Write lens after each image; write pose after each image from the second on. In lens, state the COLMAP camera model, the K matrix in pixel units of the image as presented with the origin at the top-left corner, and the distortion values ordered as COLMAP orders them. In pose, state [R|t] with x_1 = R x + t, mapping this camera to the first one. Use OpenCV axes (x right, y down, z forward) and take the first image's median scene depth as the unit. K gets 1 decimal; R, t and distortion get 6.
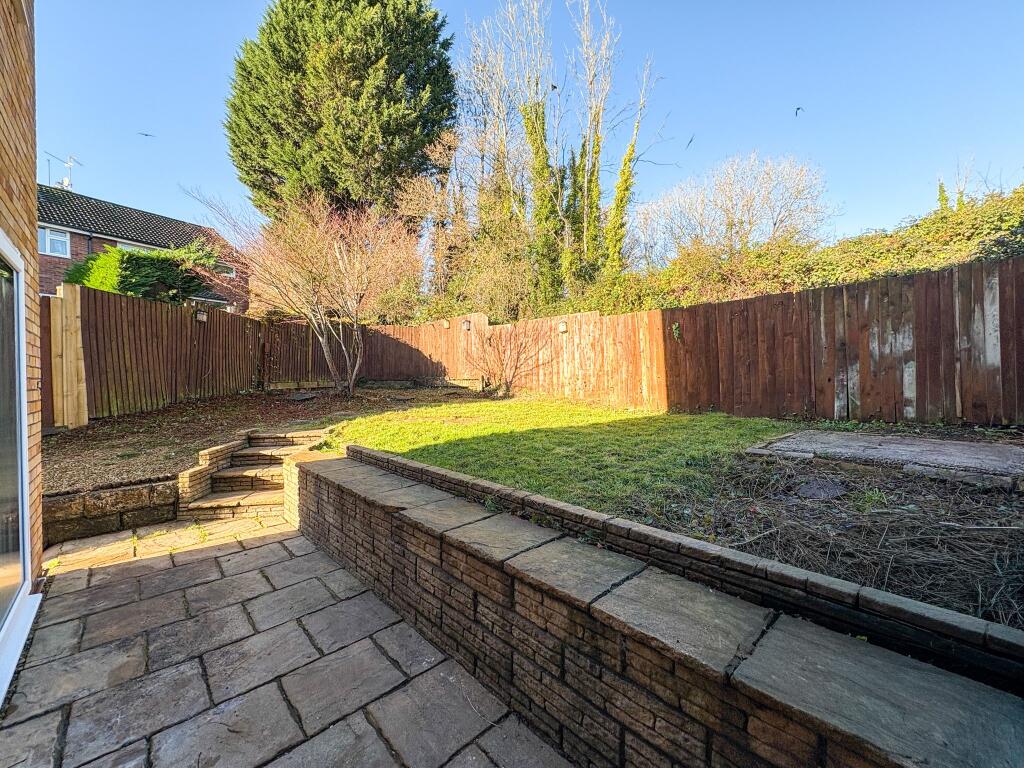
lens RADIAL K [[406.5, 0, 513.7], [0, 406.5, 387.6], [0, 0, 1]] dist [-0.002406, -0.000614]
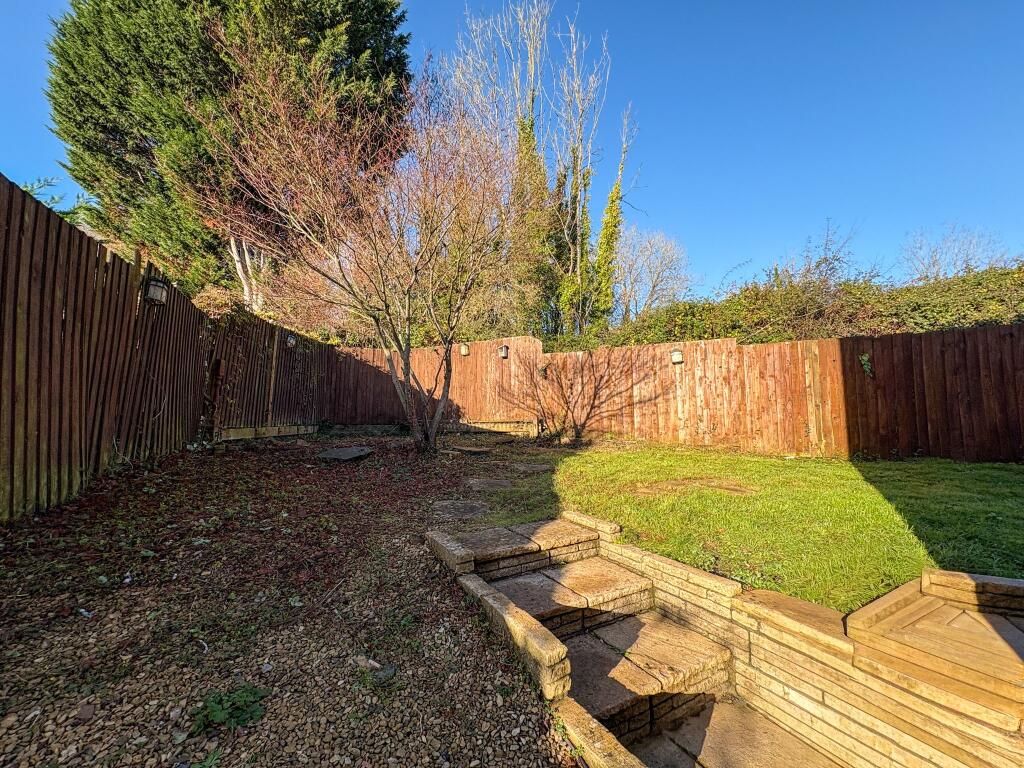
lens RADIAL K [[406.5, 0, 513.7], [0, 406.5, 387.6], [0, 0, 1]] dist [-0.002406, -0.000614]
pose [[0.938255, 0.024976, 0.345040, -0.430010], [0.012430, 0.994312, -0.105774, -0.004632], [-0.345720, 0.103532, 0.932609, 0.332805]]
